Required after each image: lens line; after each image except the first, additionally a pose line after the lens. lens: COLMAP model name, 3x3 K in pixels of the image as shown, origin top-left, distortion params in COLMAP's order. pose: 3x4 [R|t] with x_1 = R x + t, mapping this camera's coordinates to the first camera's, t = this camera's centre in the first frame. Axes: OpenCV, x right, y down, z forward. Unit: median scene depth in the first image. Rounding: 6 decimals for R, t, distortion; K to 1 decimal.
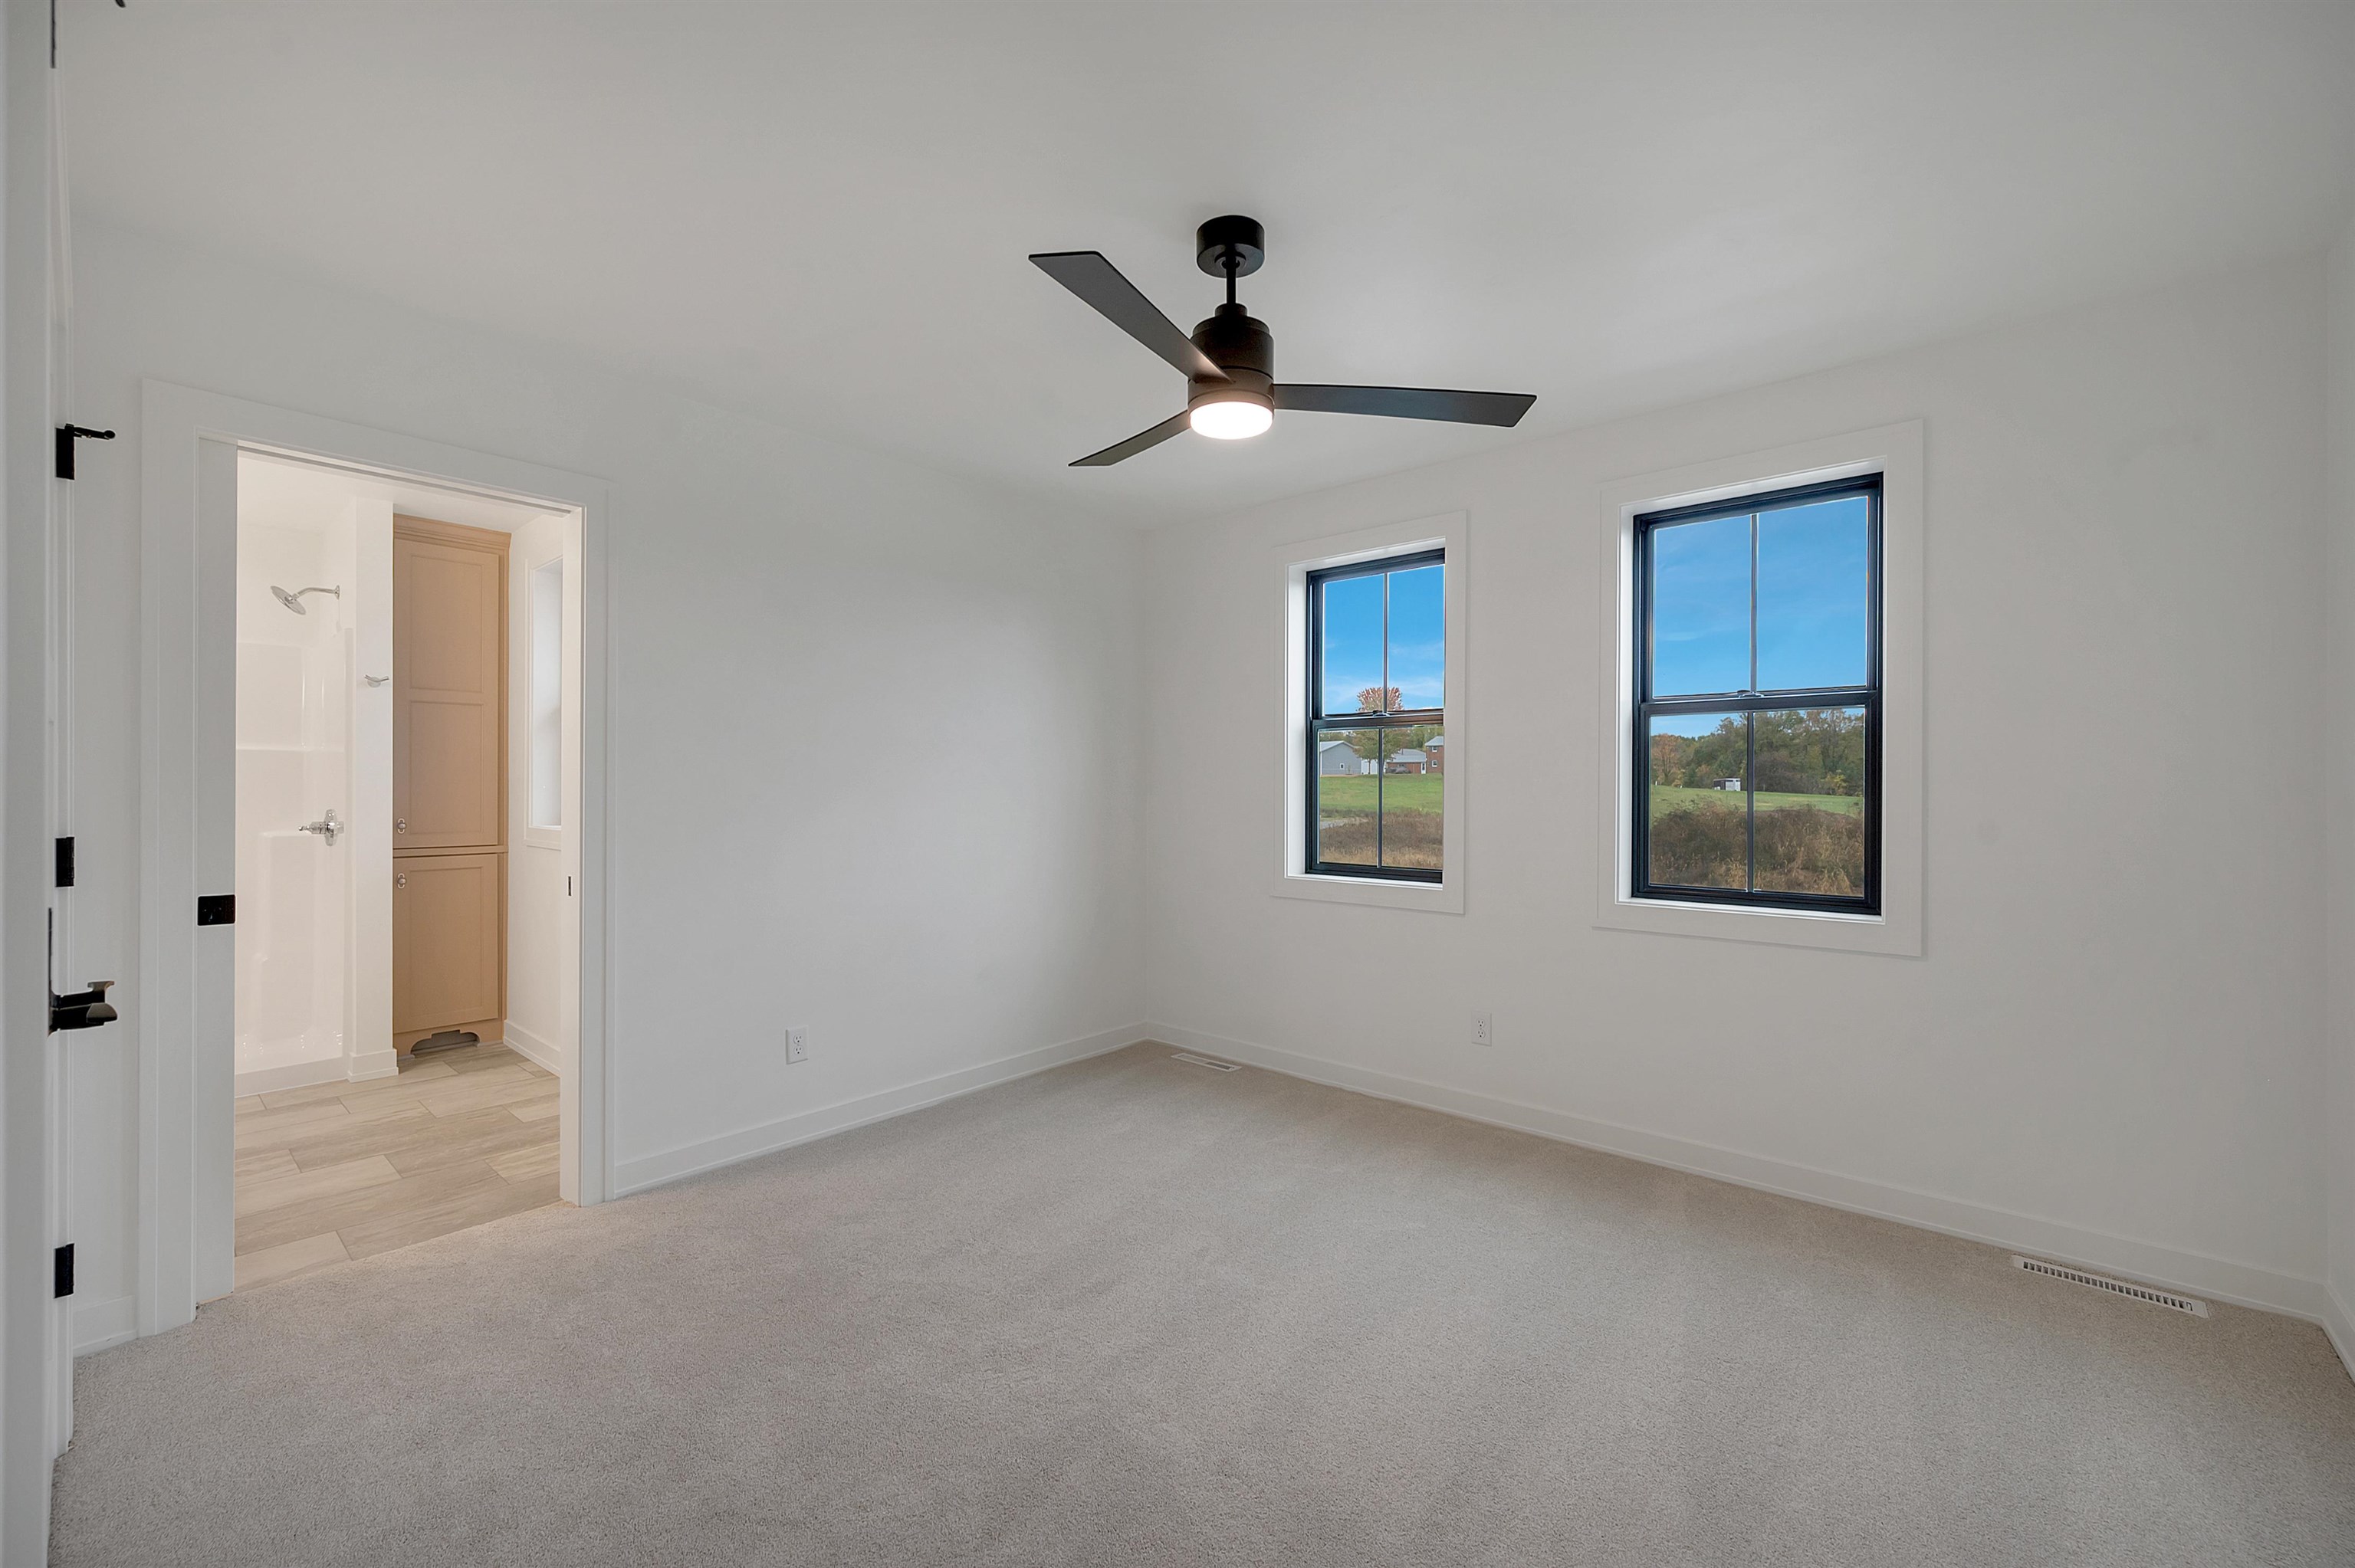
lens RADIAL K [[953.7, 0, 1180.4], [0, 953.7, 776.7], [0, 0, 1]] dist [-0.001656, -0.000413]
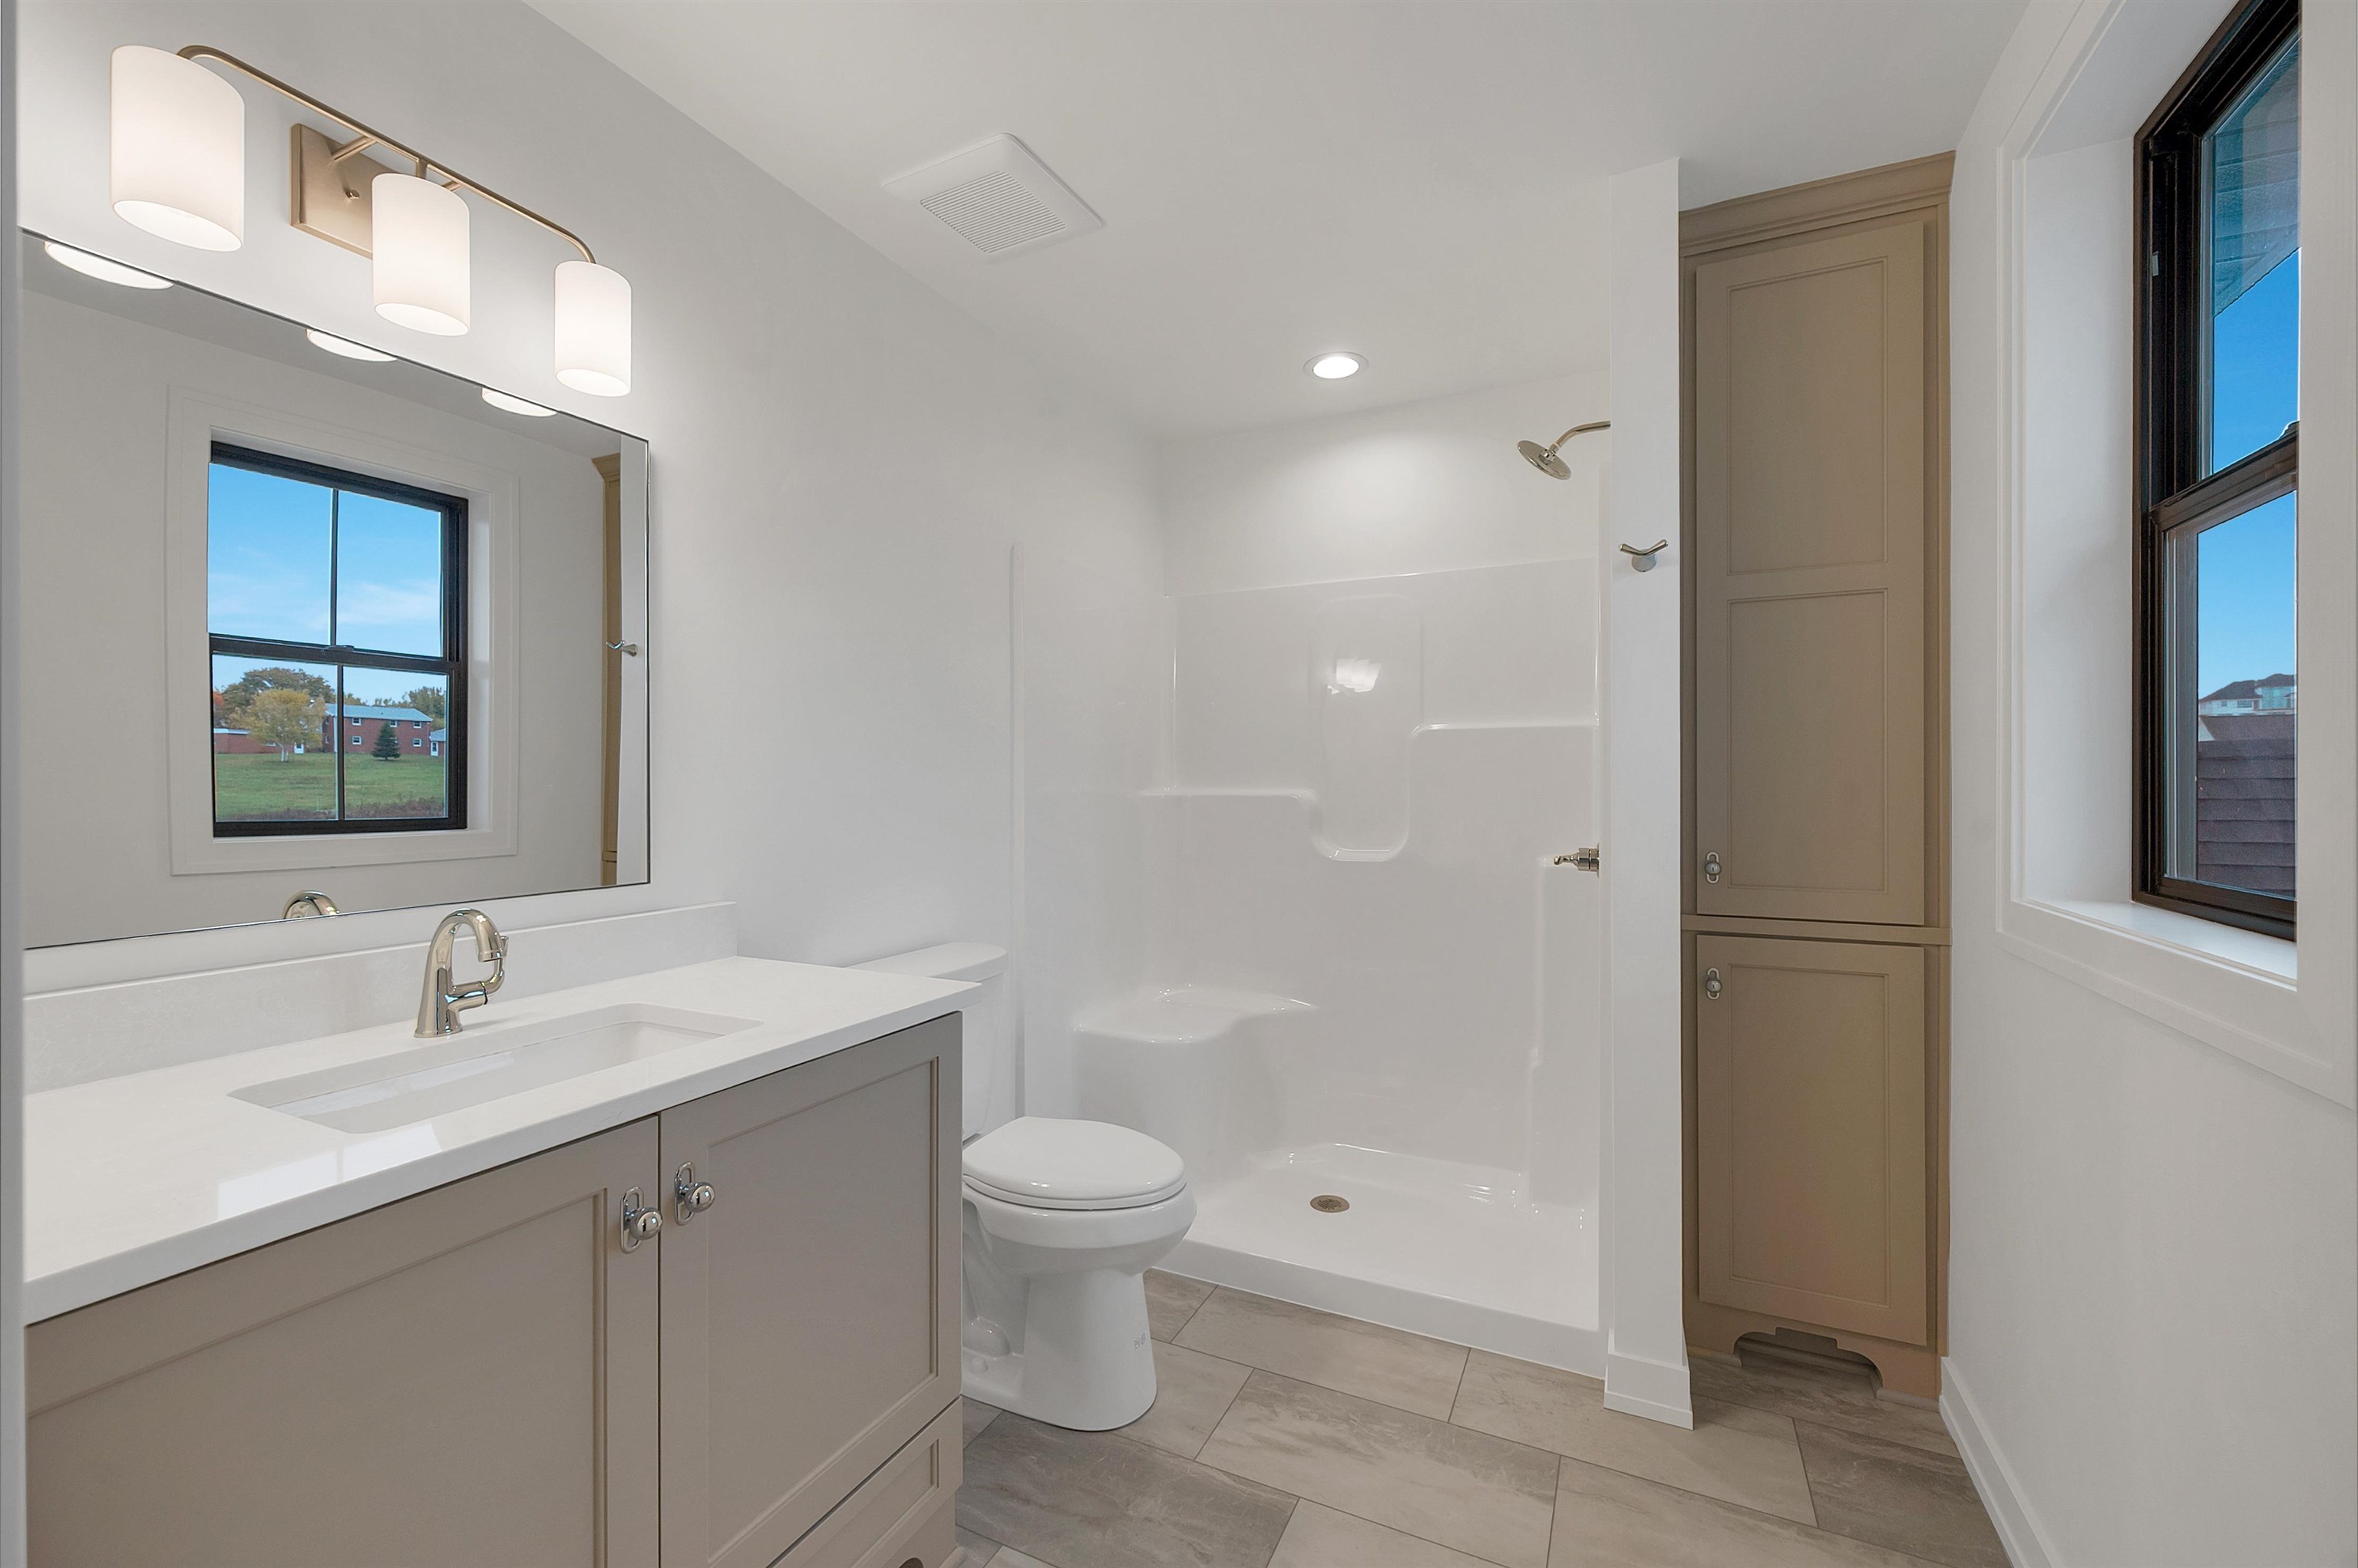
lens RADIAL K [[955.0, 0, 1181.9], [0, 955.0, 776.7], [0, 0, 1]] dist [-0.001656, -0.000413]
pose [[0.258733, -0.000702, -0.965949, -0.415551], [0.005946, 0.999982, 0.000866, 0.004898], [0.965931, -0.005968, 0.258733, 0.604962]]
